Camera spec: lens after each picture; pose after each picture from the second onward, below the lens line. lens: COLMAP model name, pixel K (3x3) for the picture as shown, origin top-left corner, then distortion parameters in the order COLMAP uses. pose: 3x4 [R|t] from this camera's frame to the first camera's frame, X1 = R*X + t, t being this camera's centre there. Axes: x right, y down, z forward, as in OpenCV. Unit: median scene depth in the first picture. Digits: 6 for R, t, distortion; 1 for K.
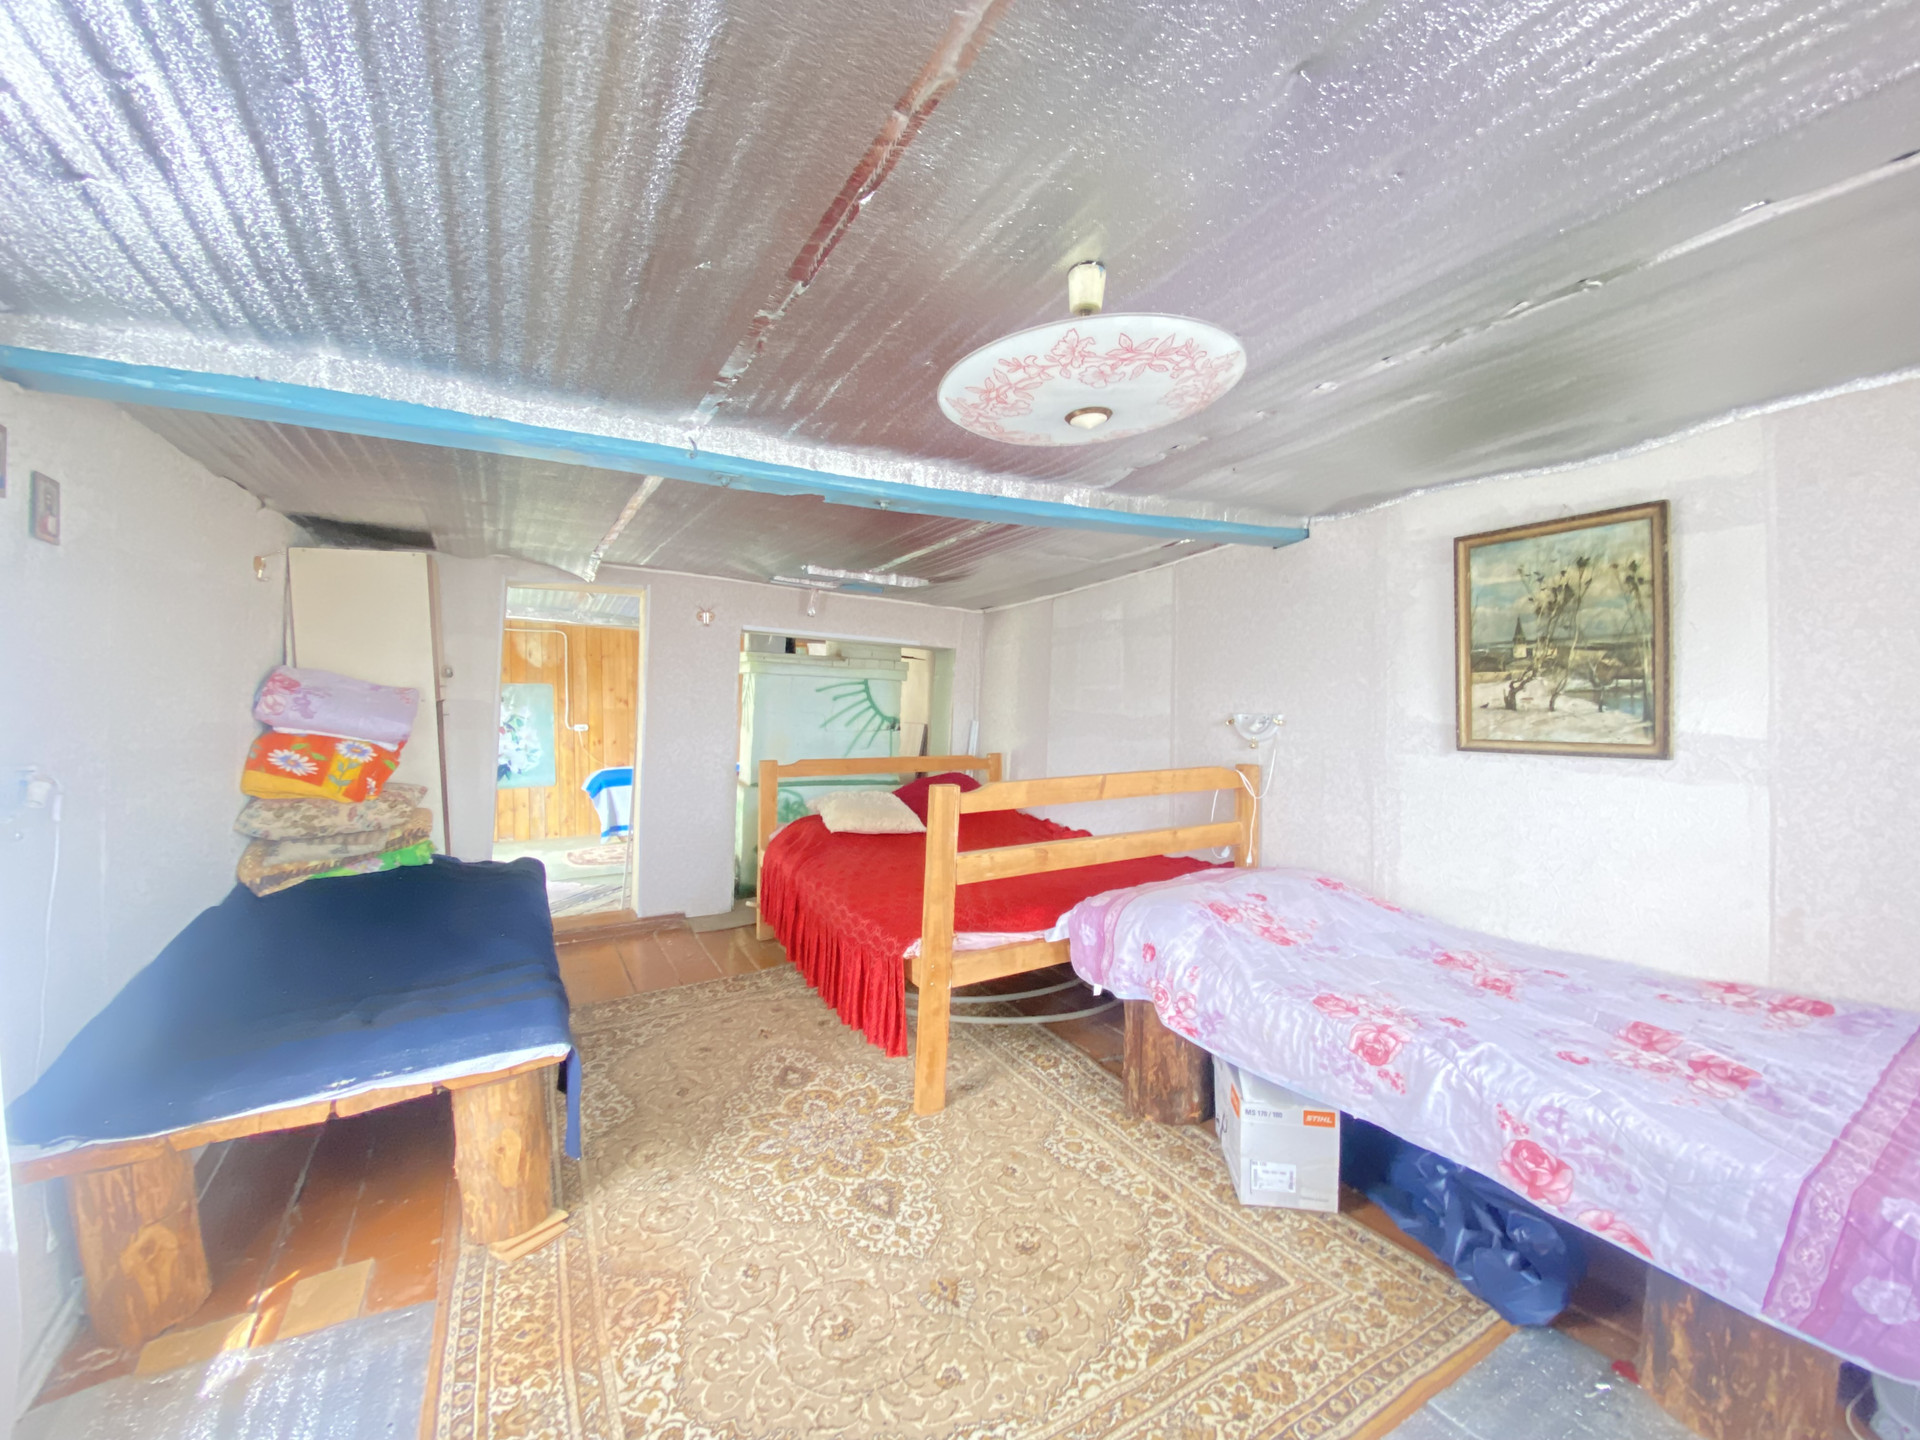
lens RADIAL K [[774.1, 0, 958.3], [0, 774.1, 715.0], [0, 0, 1]] dist [0.000870, -0.001222]
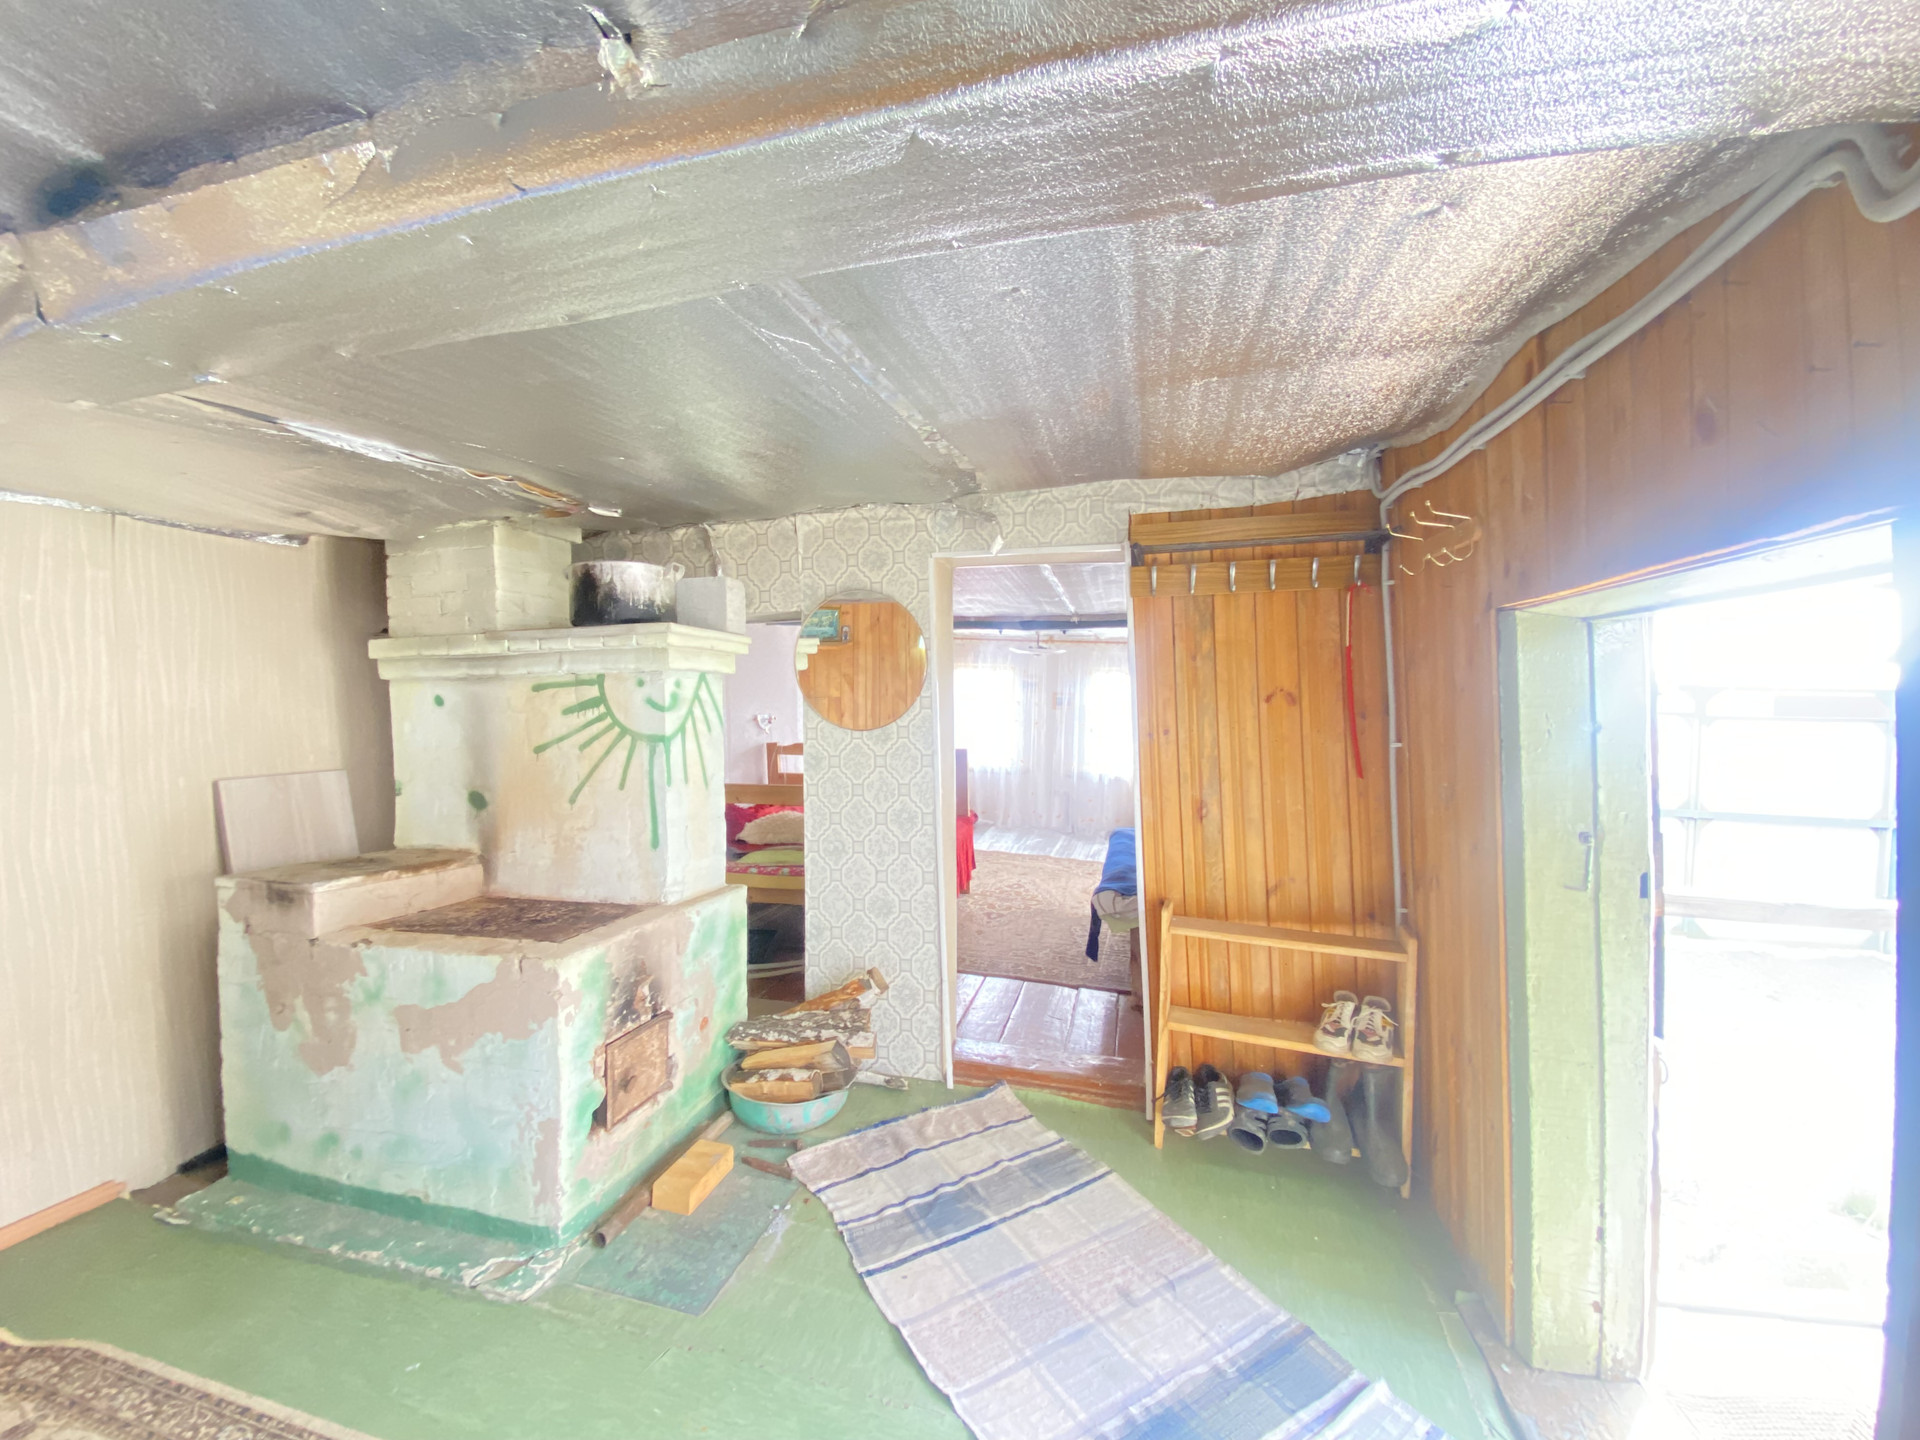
lens RADIAL K [[774.1, 0, 952.7], [0, 774.1, 718.8], [0, 0, 1]] dist [0.000870, -0.001222]
pose [[-0.679903, -0.026160, 0.732835, -0.479570], [0.001888, 0.999298, 0.037424, -0.022294], [-0.733300, 0.026829, -0.679376, 0.745491]]
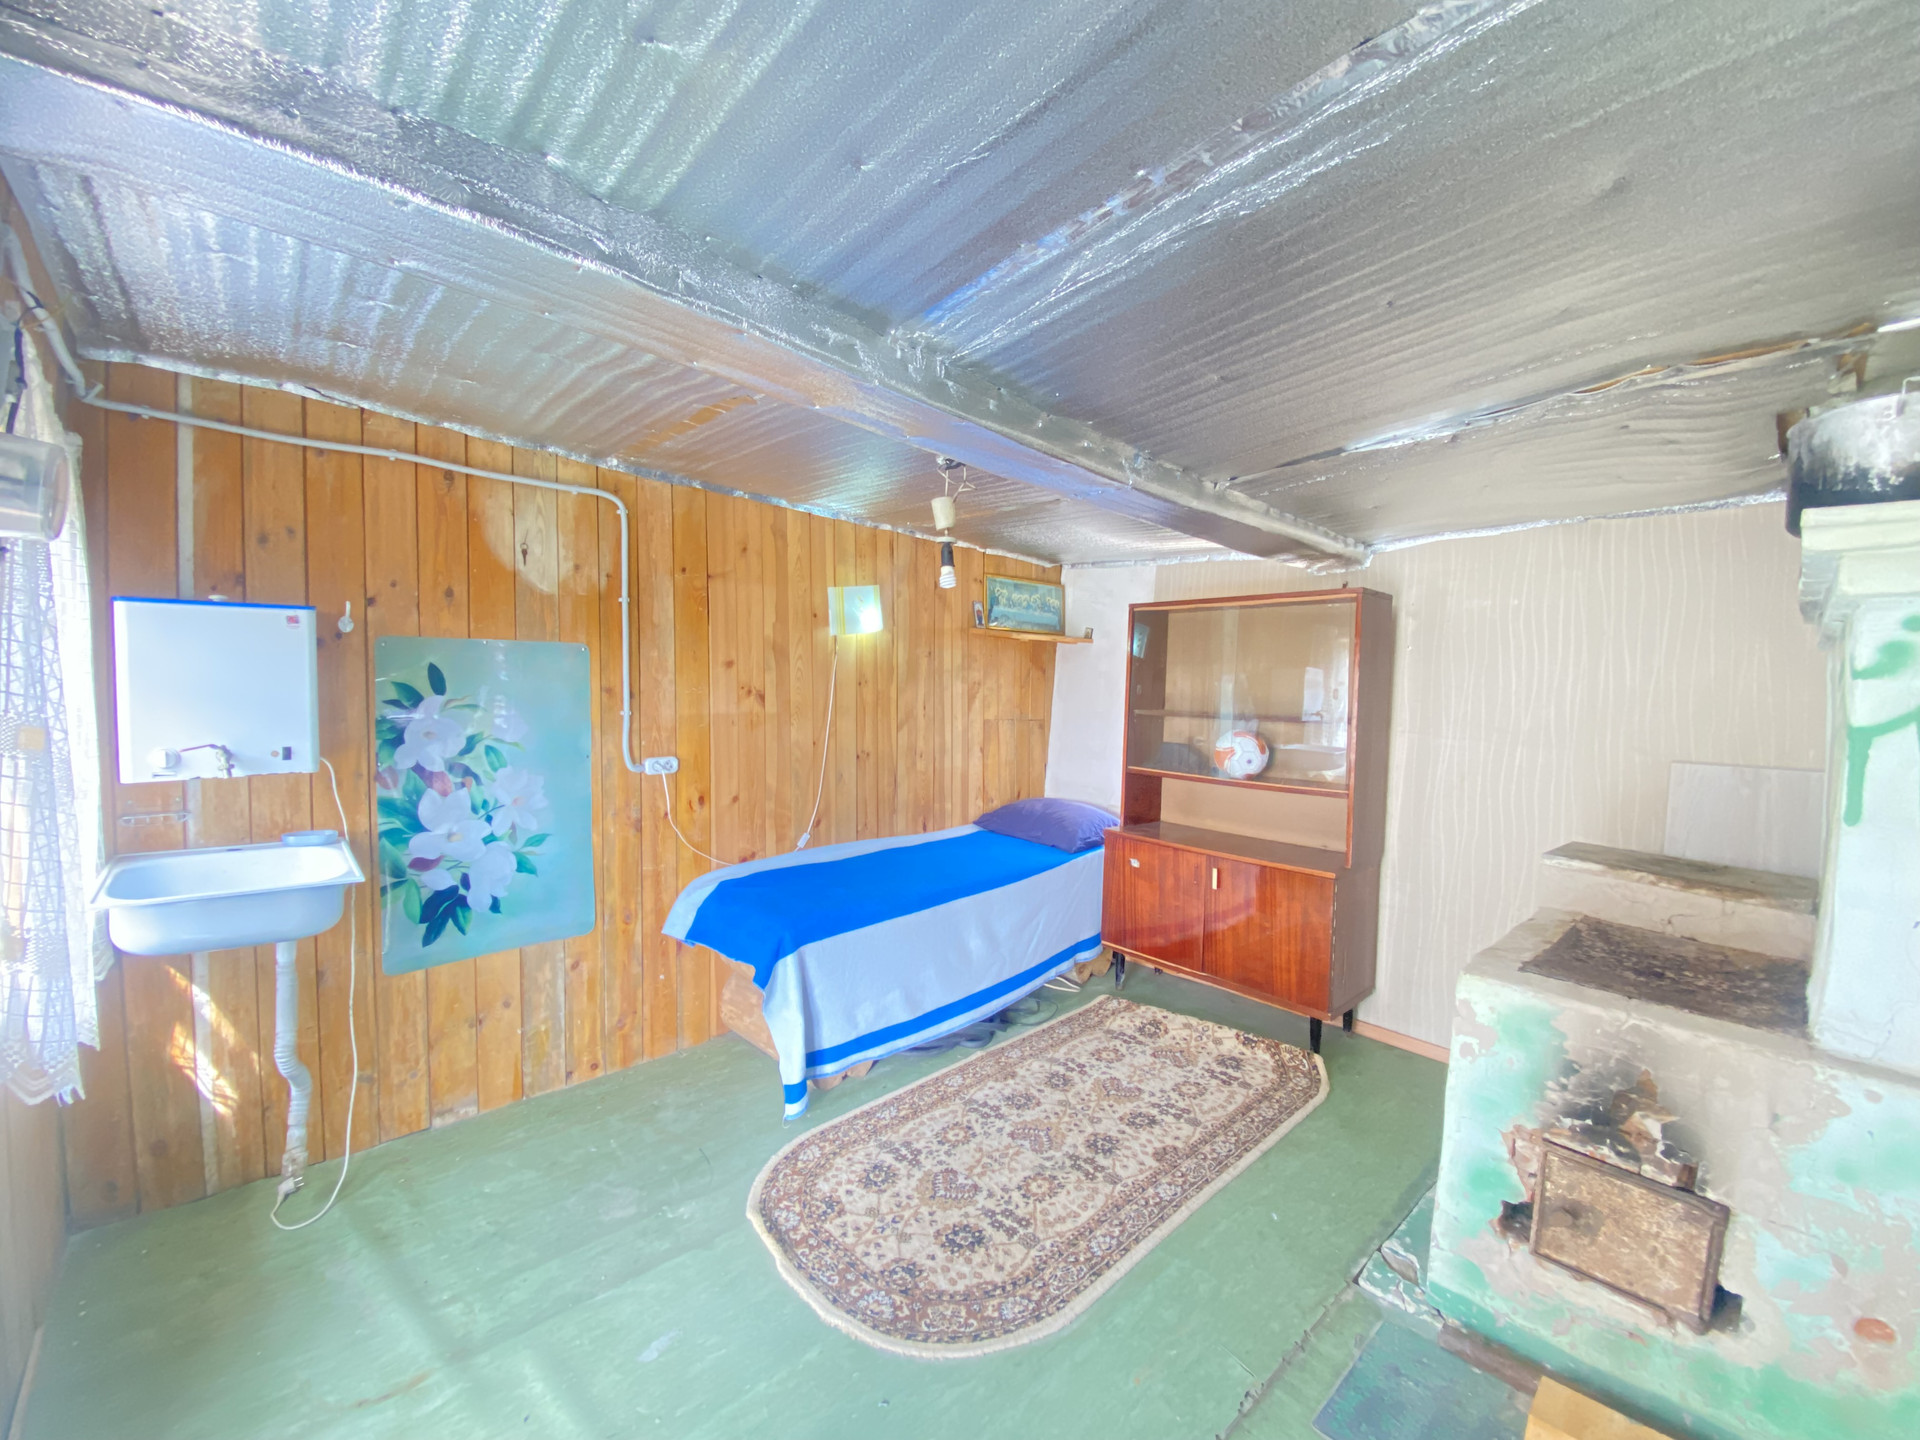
lens RADIAL K [[774.1, 0, 956.6], [0, 774.1, 717.3], [0, 0, 1]] dist [0.000870, -0.001222]
pose [[0.980012, 0.002646, 0.198922, -0.439388], [-0.007006, 0.999750, 0.021217, -0.016053], [-0.198816, -0.022186, 0.979786, 0.637763]]
